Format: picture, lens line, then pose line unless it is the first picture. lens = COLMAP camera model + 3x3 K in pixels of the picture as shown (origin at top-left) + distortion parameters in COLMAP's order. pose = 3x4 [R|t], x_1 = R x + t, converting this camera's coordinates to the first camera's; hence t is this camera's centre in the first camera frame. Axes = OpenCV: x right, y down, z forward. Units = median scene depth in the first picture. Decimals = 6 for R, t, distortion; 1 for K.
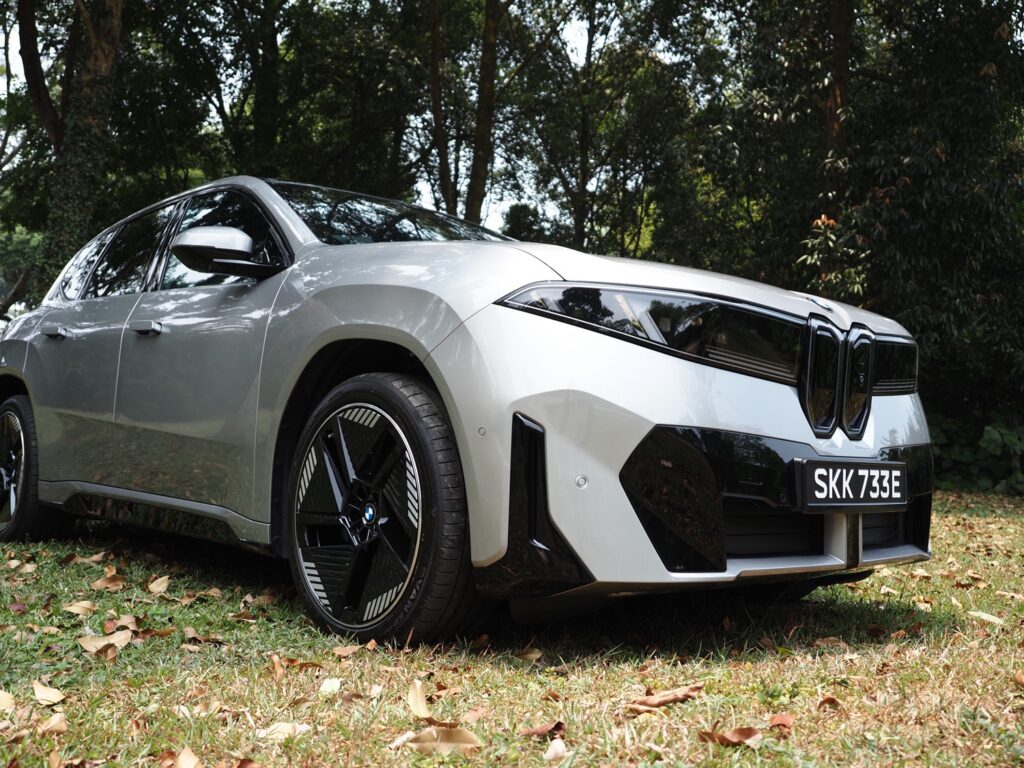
lens RADIAL K [[1033.8, 0, 509.5], [0, 1033.8, 394.0], [0, 0, 1]] dist [0.023519, 0.000000]
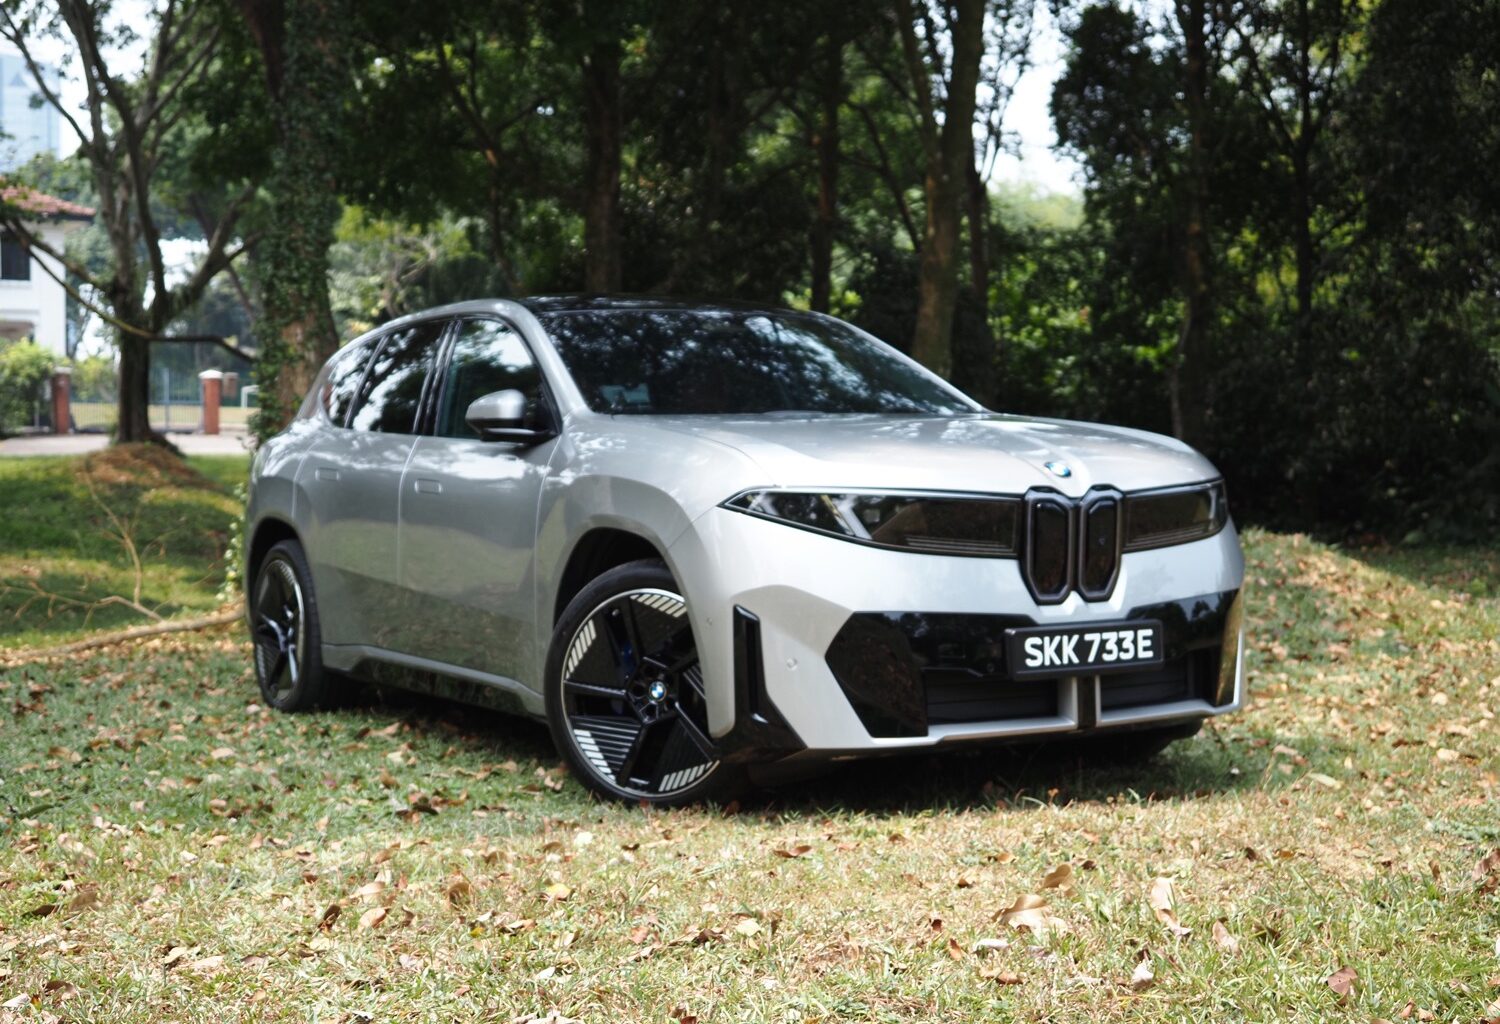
lens RADIAL K [[2135.4, 0, 744.0], [0, 2135.4, 507.5], [0, 0, 1]] dist [0.084714, 0.000000]
pose [[0.979301, -0.046992, -0.196880, 0.265524], [0.061558, 0.995748, 0.068528, -0.136931], [0.192823, -0.079229, 0.978030, -0.711555]]
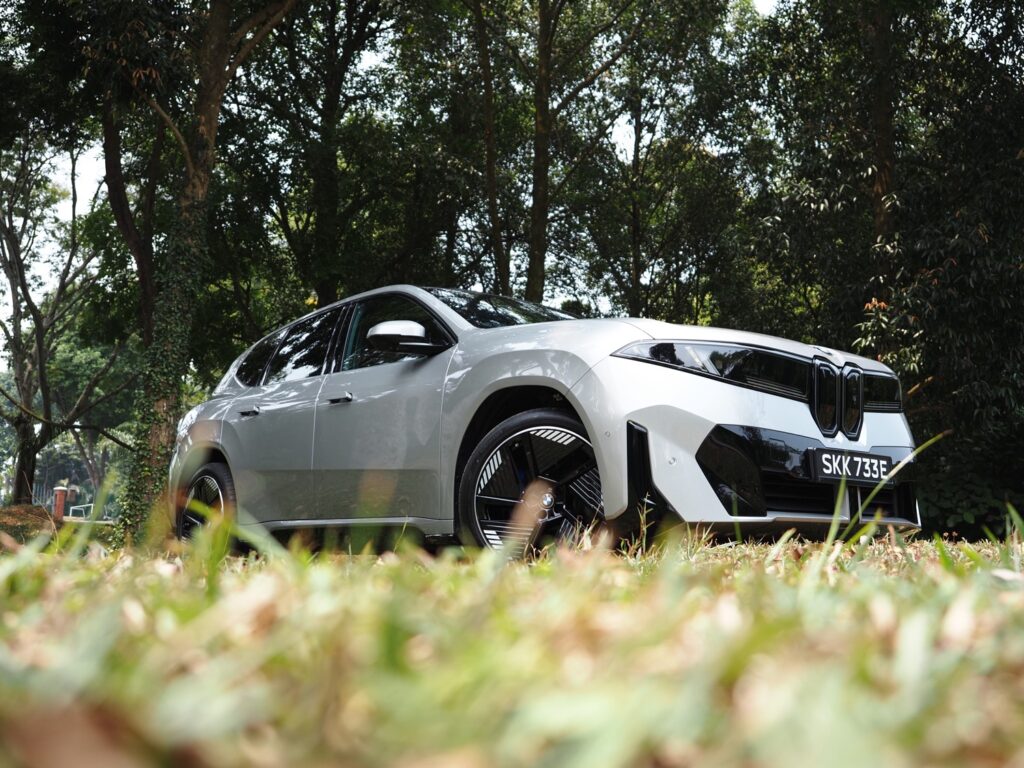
lens RADIAL K [[1130.8, 0, 511.6], [0, 1130.8, 389.3], [0, 0, 1]] dist [0.025150, 0.000000]
pose [[0.998444, -0.039446, -0.039410, -0.056877], [0.035080, 0.993756, -0.105913, 0.081684], [0.043342, 0.104365, 0.993594, -0.415626]]
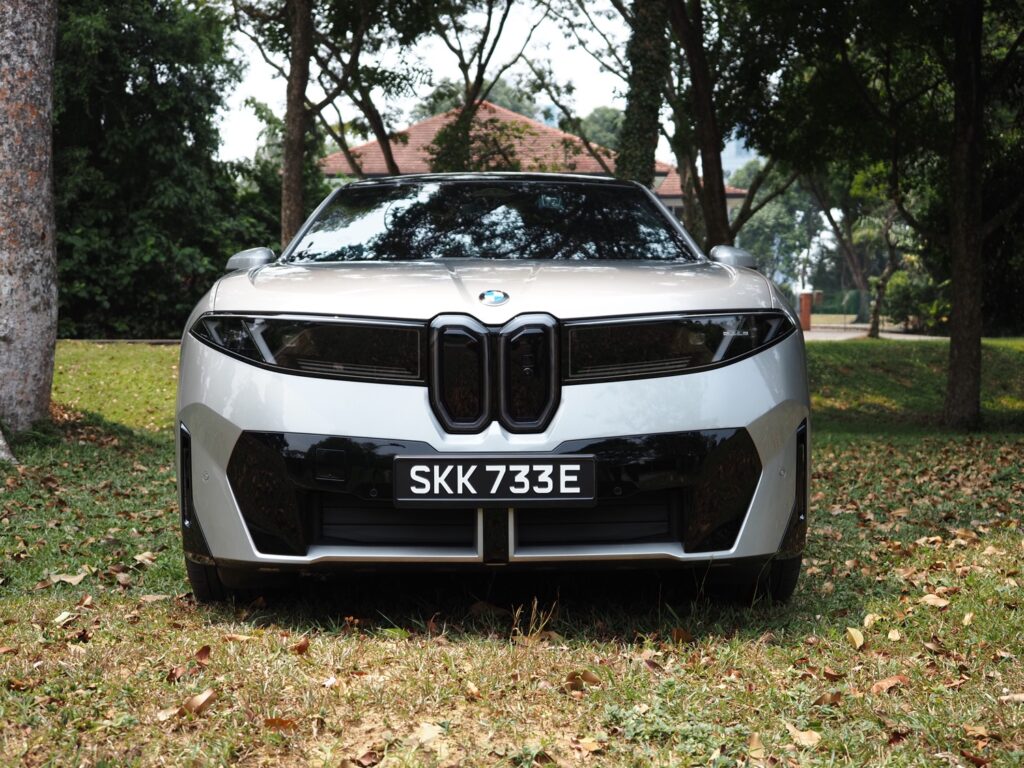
lens RADIAL K [[1338.4, 0, 511.2], [0, 1338.4, 382.2], [0, 0, 1]] dist [-0.018403, 0.000000]
pose [[0.727727, -0.029611, -0.685228, 0.768516], [0.068462, 0.997214, 0.029614, -0.027225], [0.682442, -0.068463, 0.727727, 0.048628]]
